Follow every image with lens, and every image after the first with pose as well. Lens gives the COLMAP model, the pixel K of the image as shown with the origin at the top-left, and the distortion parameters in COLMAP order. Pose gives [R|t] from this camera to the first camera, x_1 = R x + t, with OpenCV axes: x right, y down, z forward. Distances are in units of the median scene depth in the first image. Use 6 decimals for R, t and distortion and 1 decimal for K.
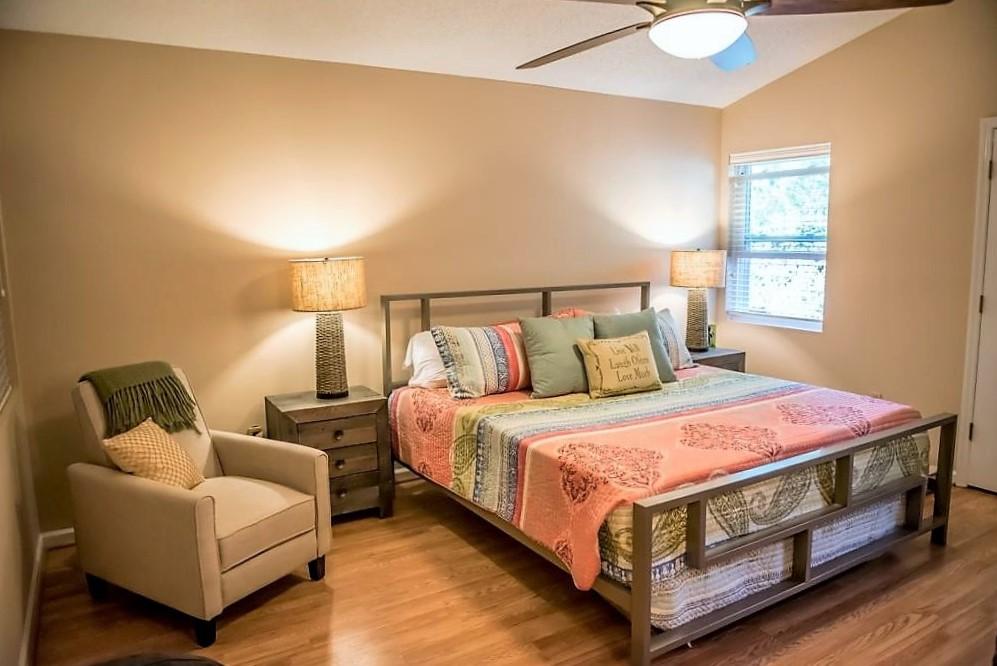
lens RADIAL K [[722.9, 0, 497.6], [0, 722.9, 340.1], [0, 0, 1]] dist [-0.040329, -0.009975]
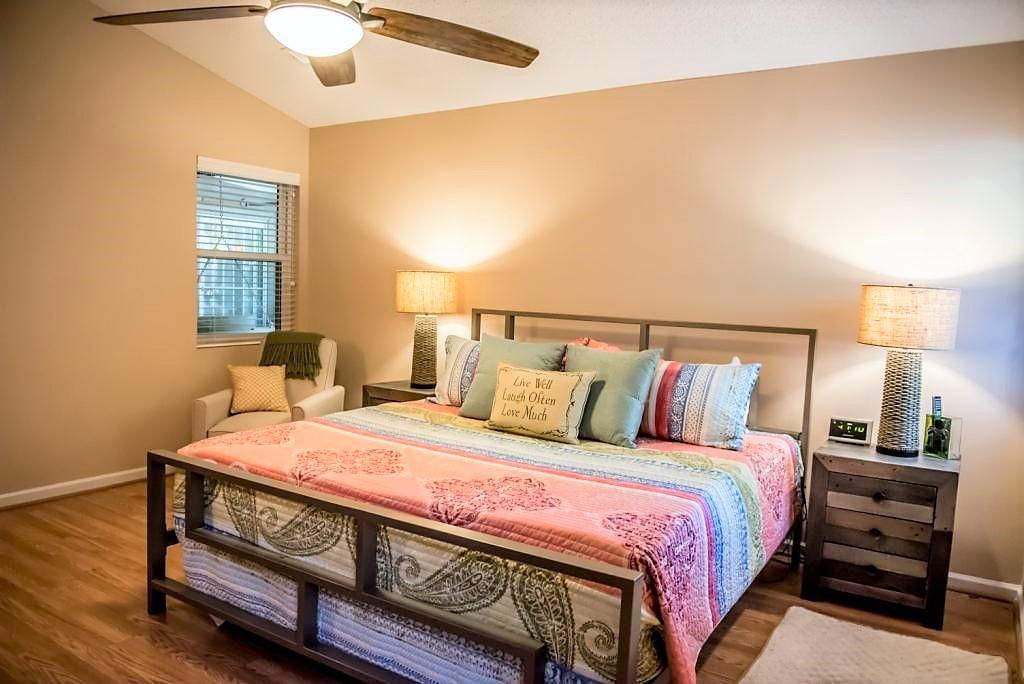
lens RADIAL K [[736.5, 0, 510.9], [0, 736.5, 337.7], [0, 0, 1]] dist [-0.011228, 0.000205]
pose [[0.406127, 0.088220, -0.909548, 1.266907], [-0.164552, 0.986119, 0.022172, -0.072601], [0.898879, 0.140663, 0.415006, 0.809759]]
